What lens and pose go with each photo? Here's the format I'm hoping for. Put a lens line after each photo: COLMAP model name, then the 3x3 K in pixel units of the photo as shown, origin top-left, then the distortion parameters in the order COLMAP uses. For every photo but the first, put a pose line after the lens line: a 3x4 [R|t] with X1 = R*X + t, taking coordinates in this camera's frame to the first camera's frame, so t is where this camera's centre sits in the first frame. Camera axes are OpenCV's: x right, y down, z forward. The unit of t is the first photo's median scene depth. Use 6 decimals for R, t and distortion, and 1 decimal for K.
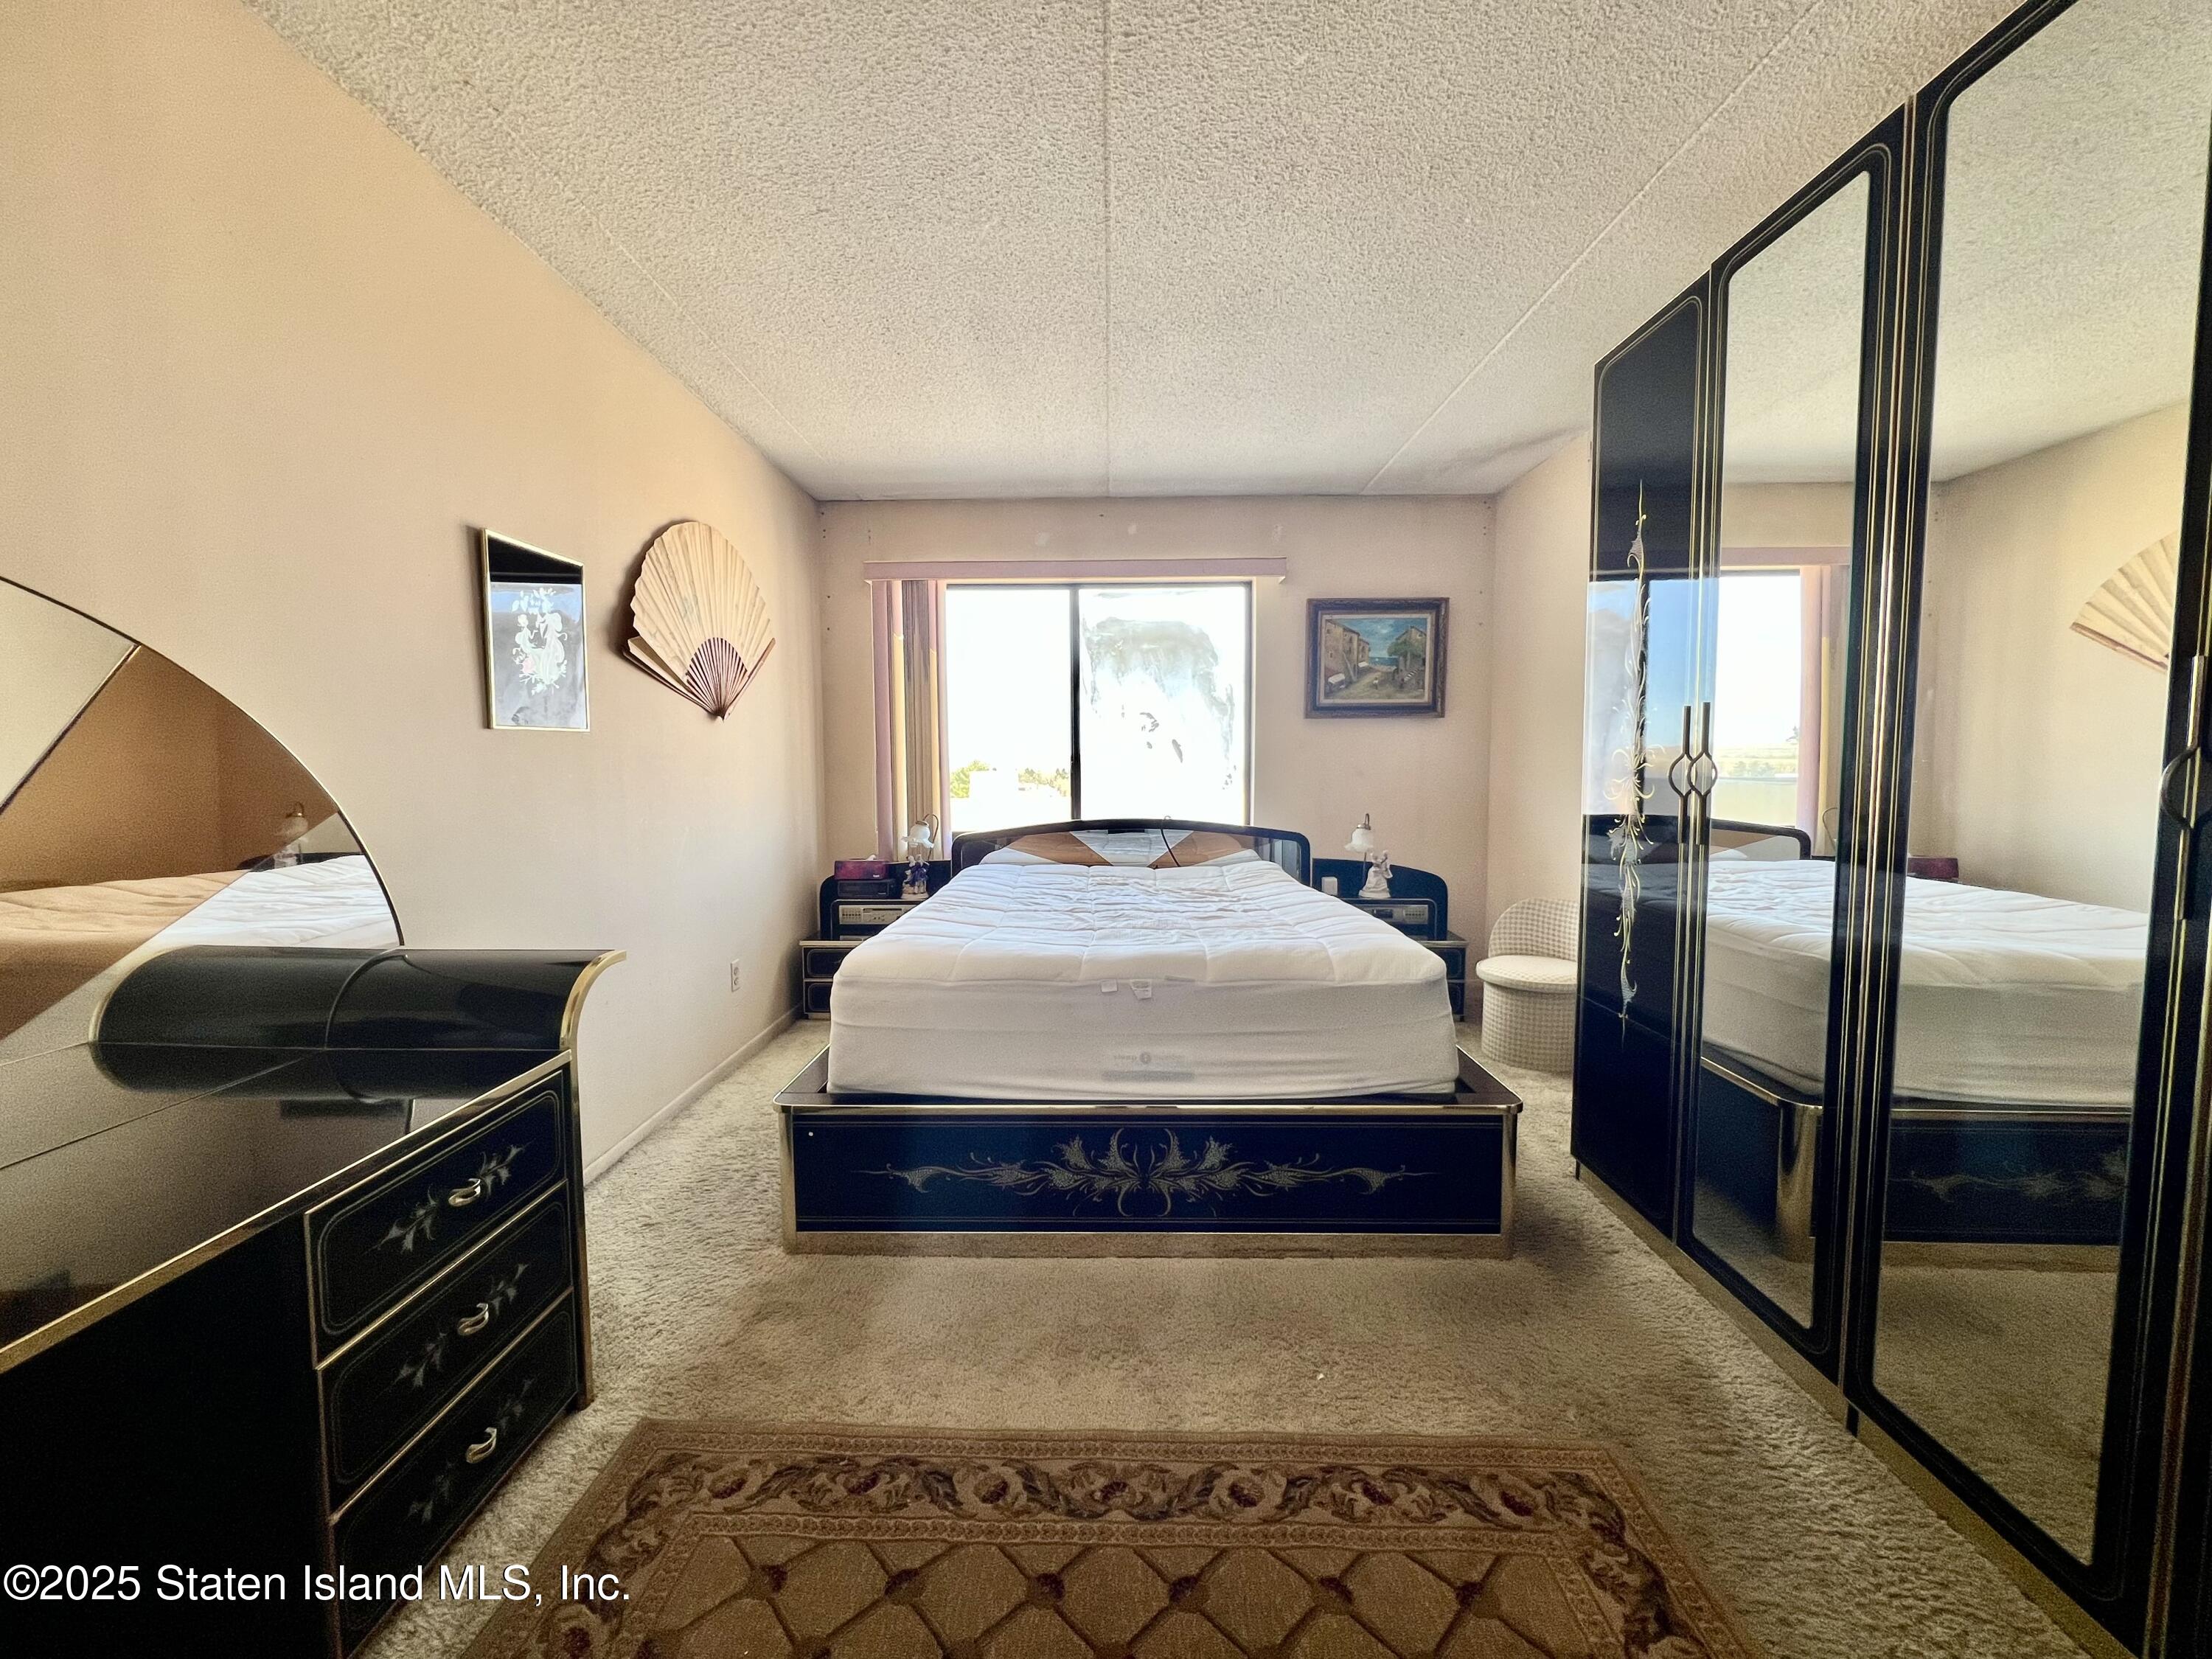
lens RADIAL K [[884.7, 0, 1096.0], [0, 884.7, 823.7], [0, 0, 1]] dist [-0.005138, 0.000895]
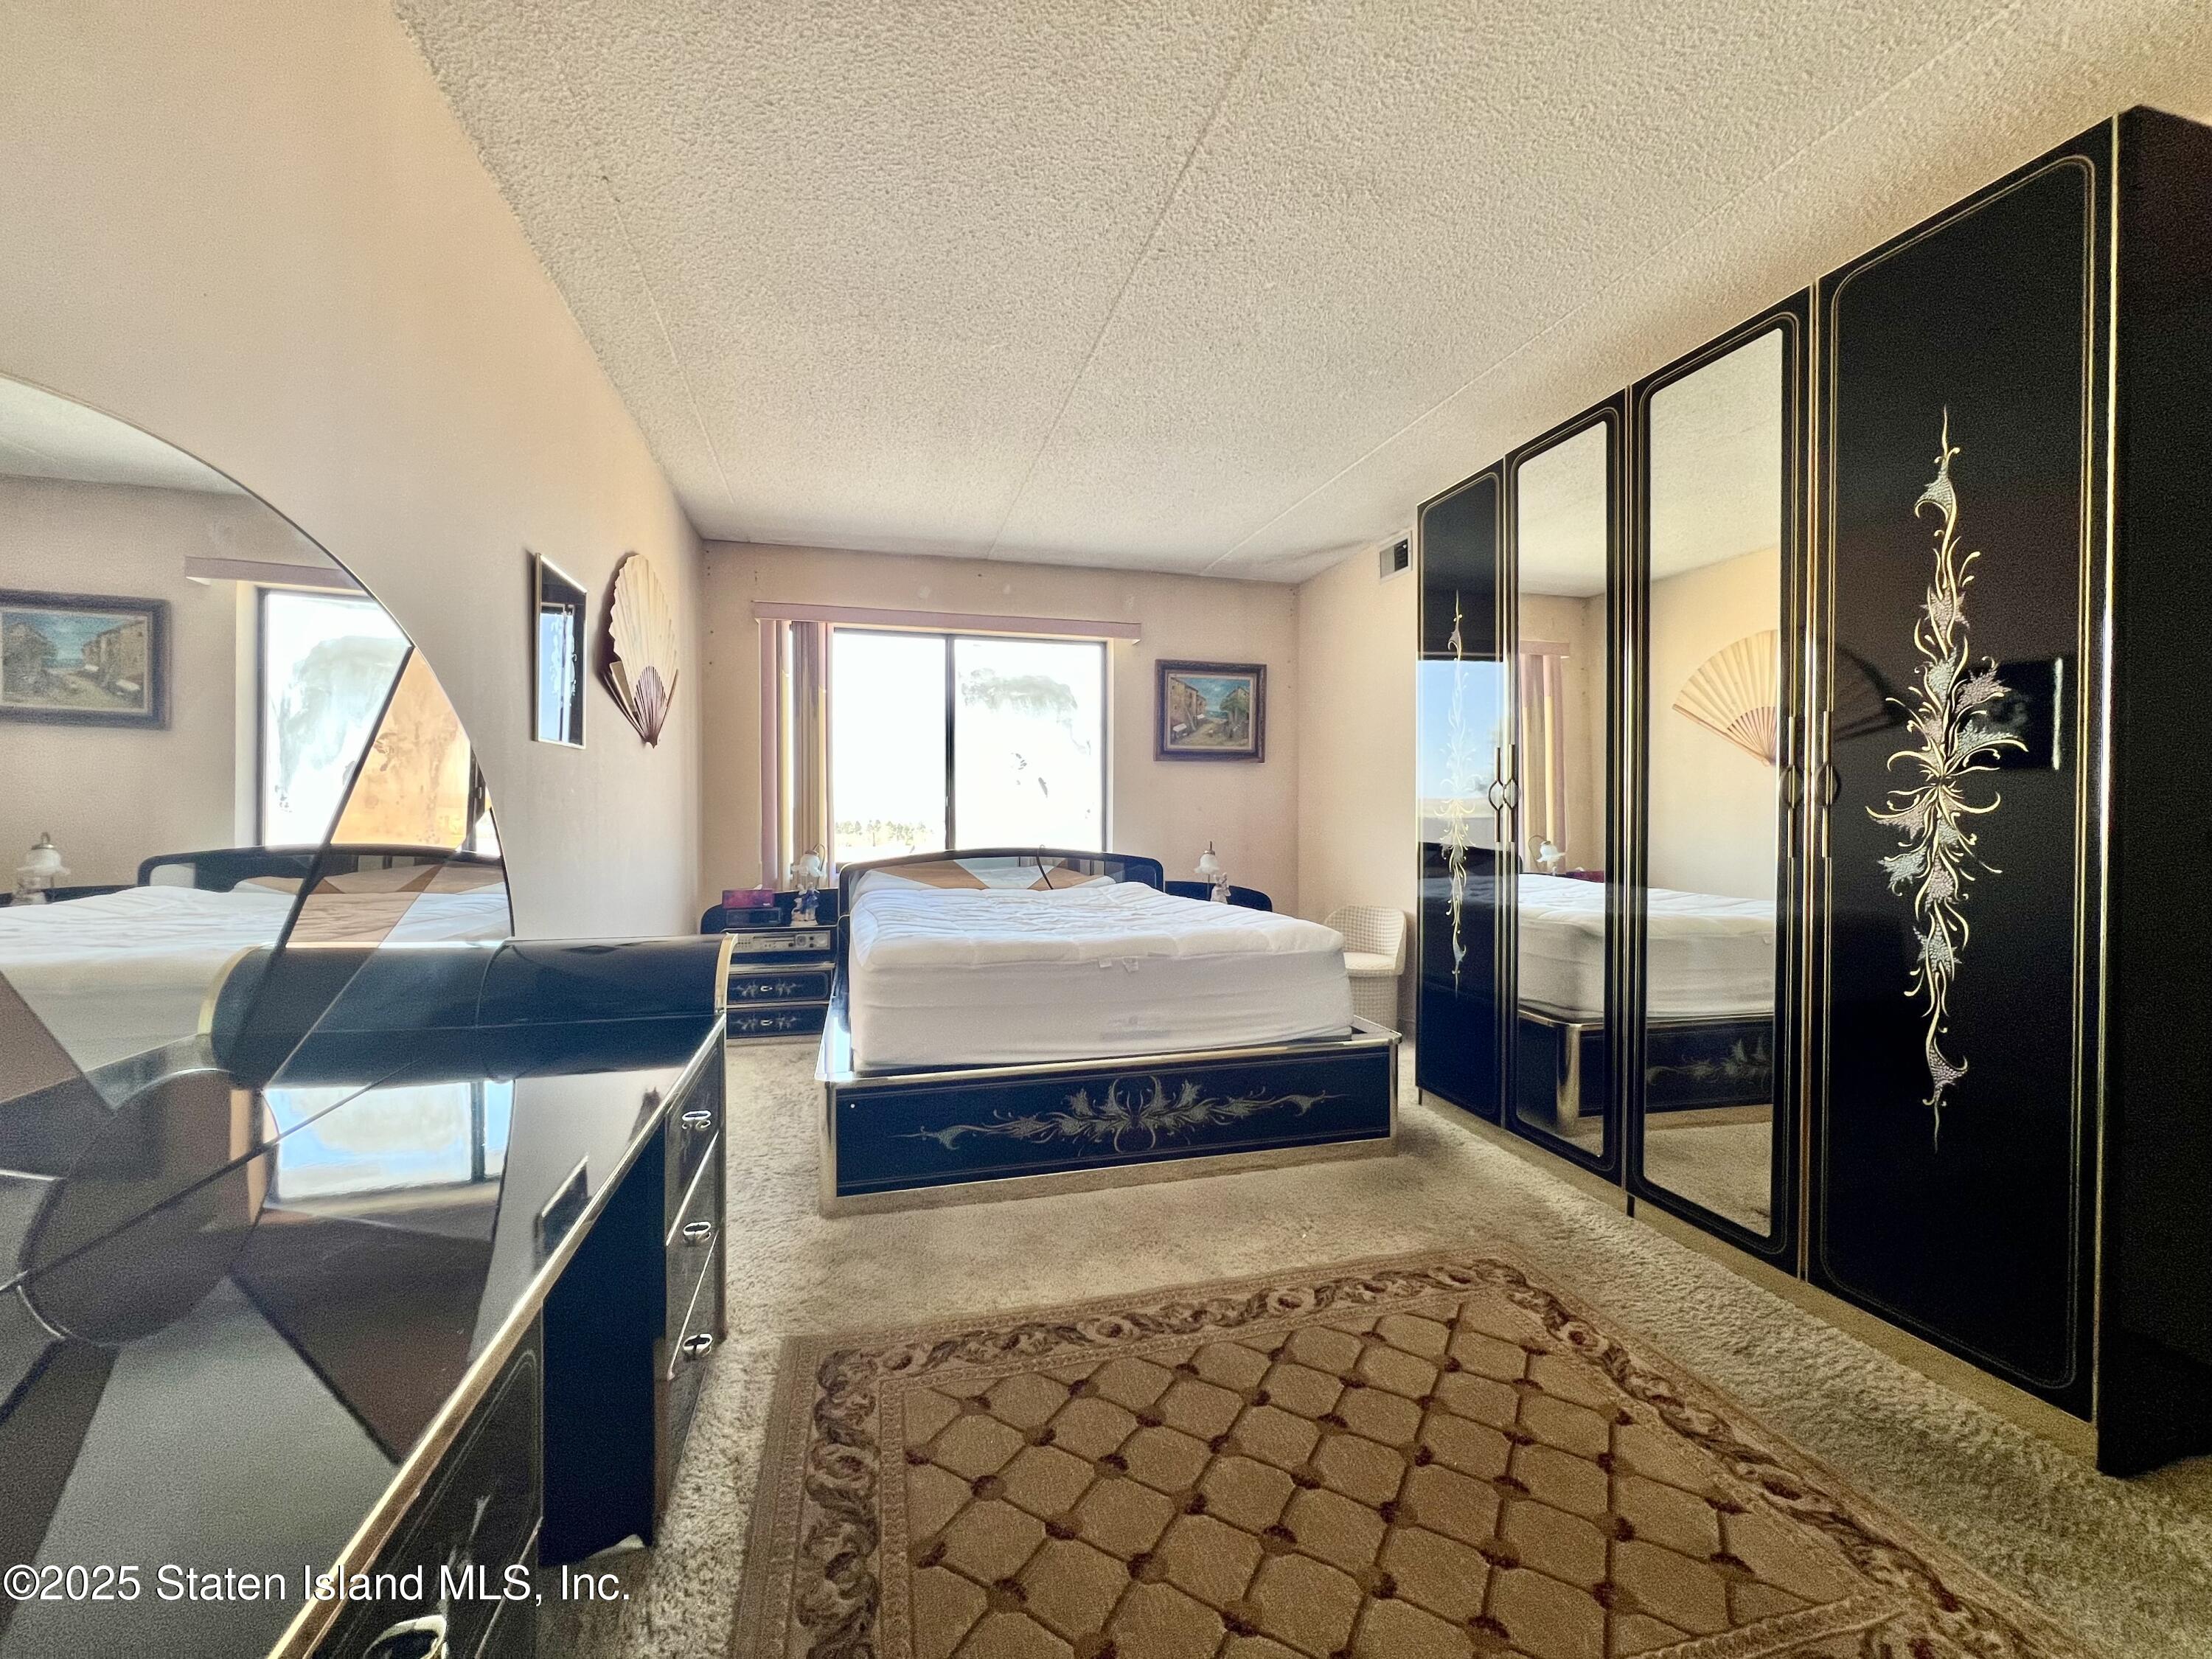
lens RADIAL K [[884.7, 0, 1095.9], [0, 884.7, 824.0], [0, 0, 1]] dist [-0.005138, 0.000895]
pose [[0.961242, 0.002289, 0.275695, -0.336726], [0.013830, 0.998306, -0.056506, 0.060094], [-0.275358, 0.058129, 0.959583, -0.188299]]
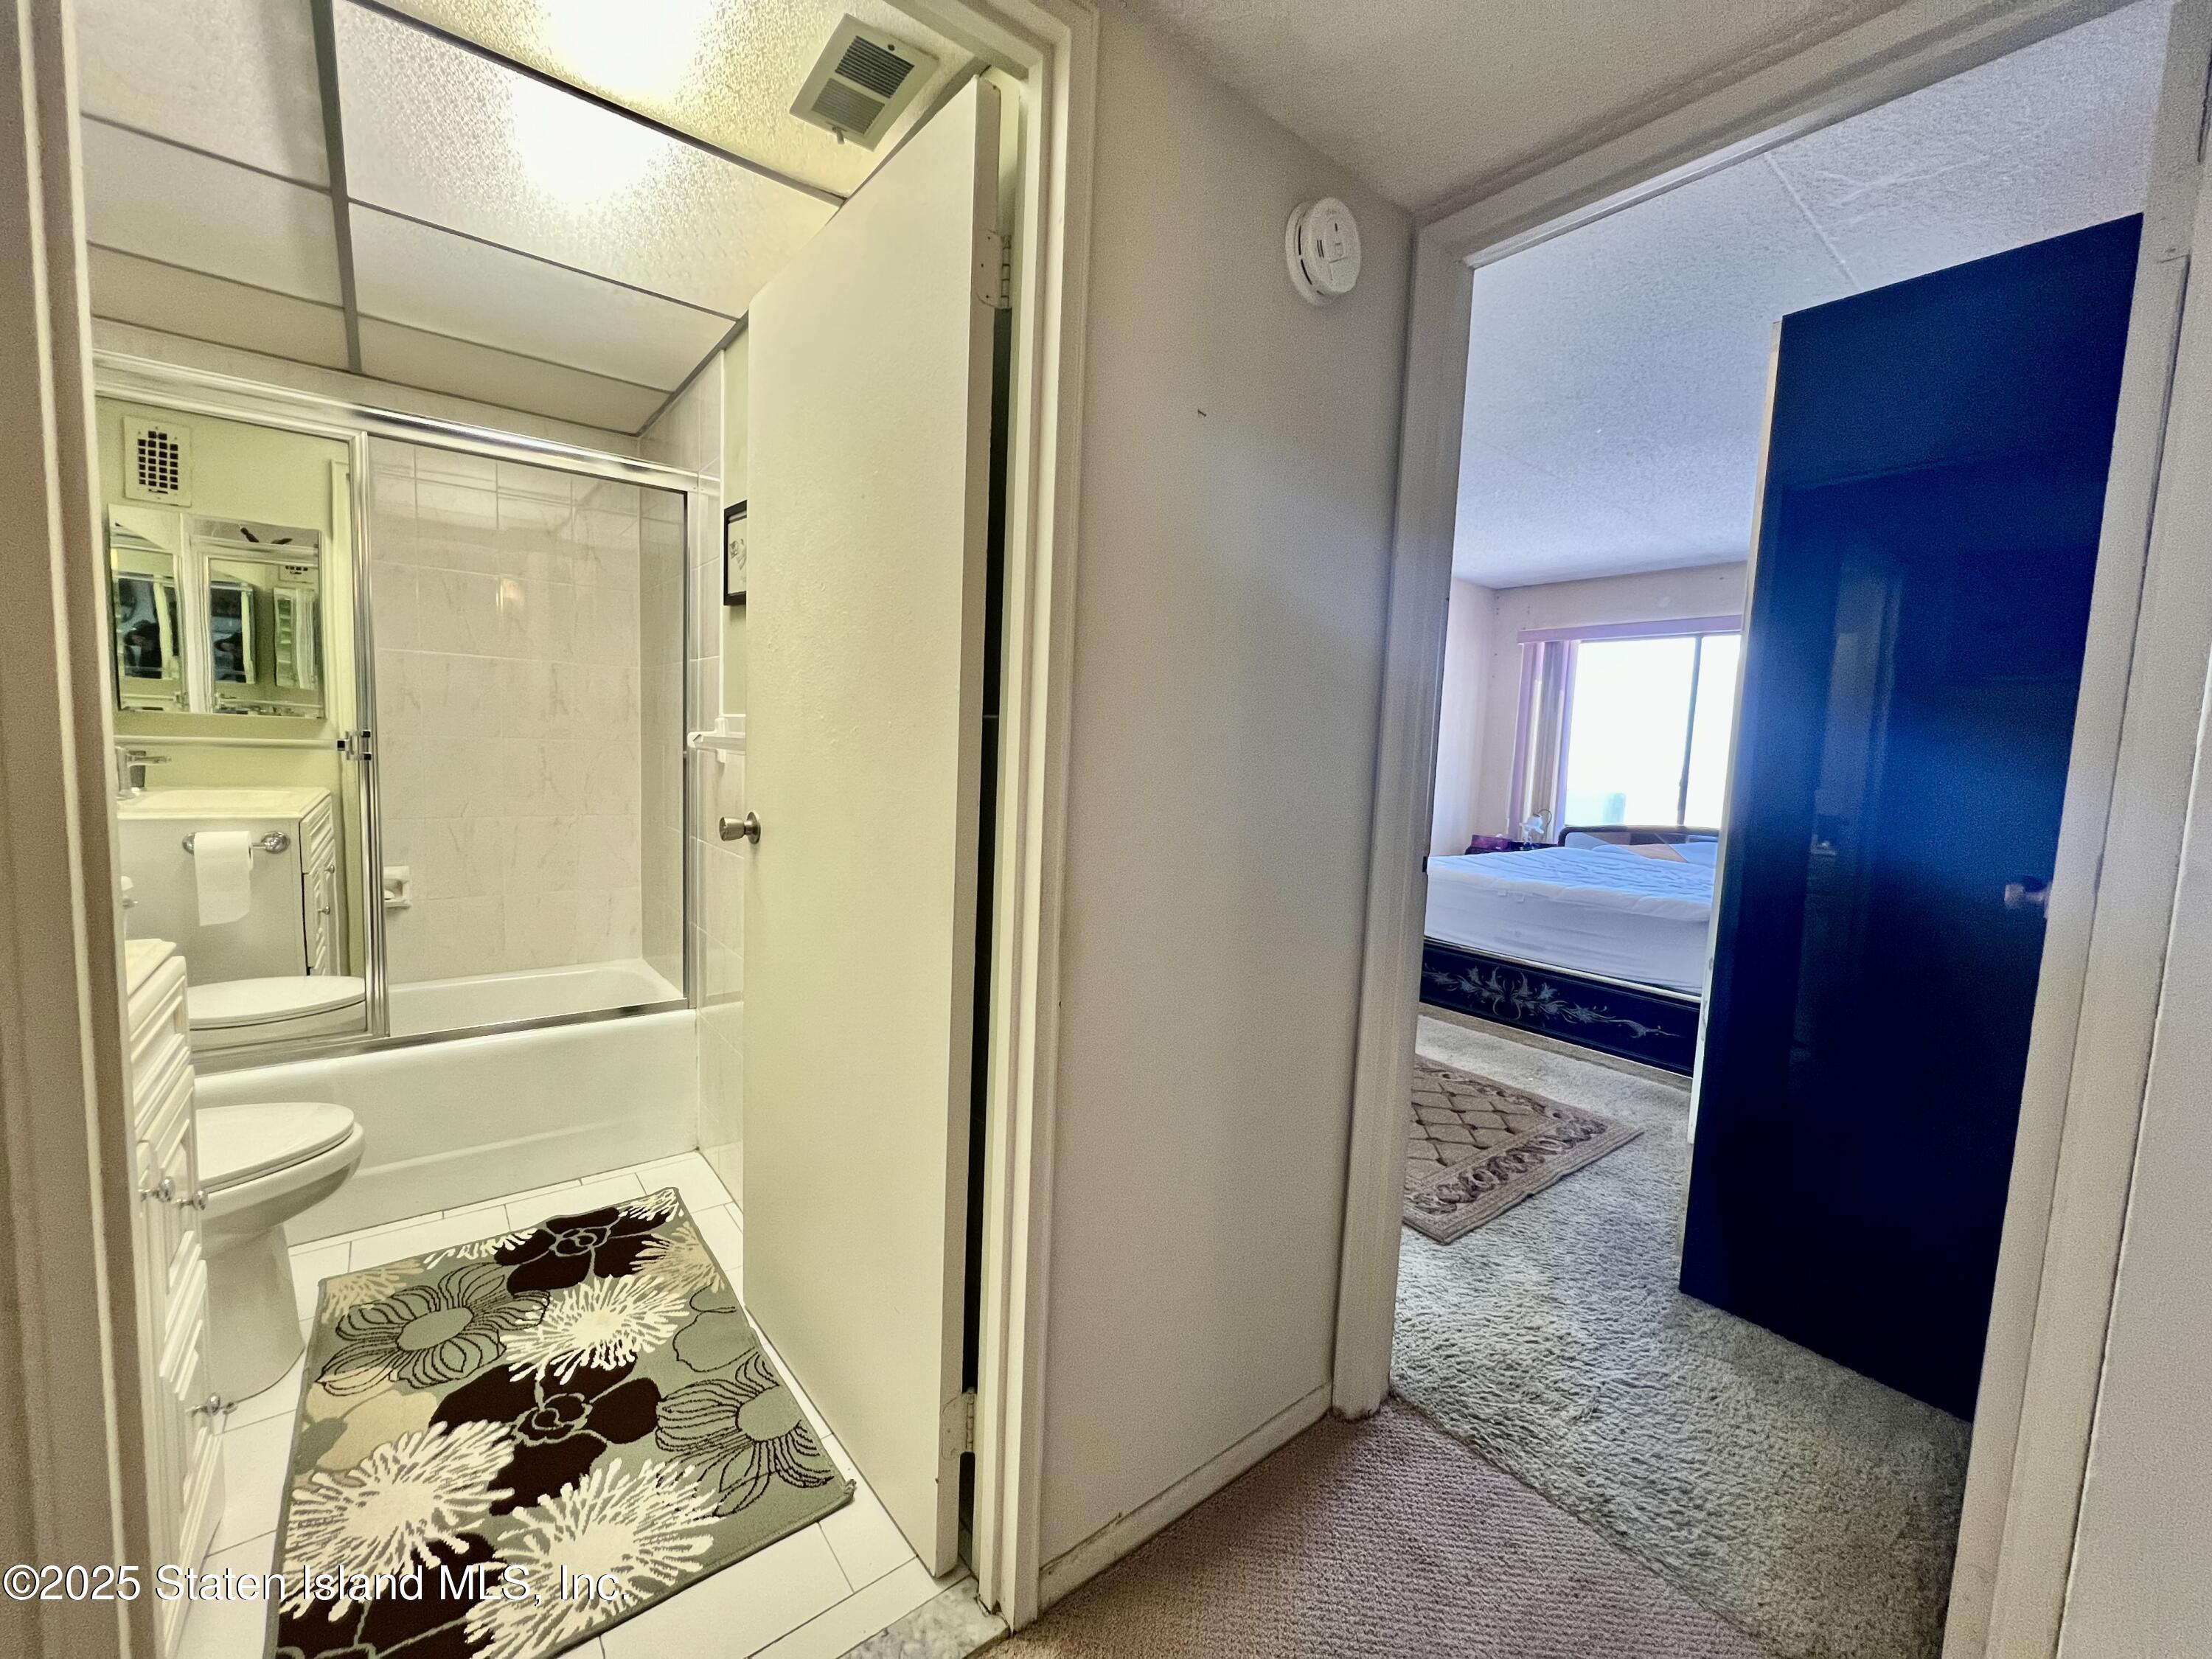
lens RADIAL K [[884.7, 0, 1098.2], [0, 884.7, 822.4], [0, 0, 1]] dist [-0.005138, 0.000895]
pose [[0.634840, 0.101391, -0.765963, 0.902986], [-0.101579, 0.993700, 0.047347, 0.031824], [0.765938, 0.047748, 0.641139, -0.891711]]
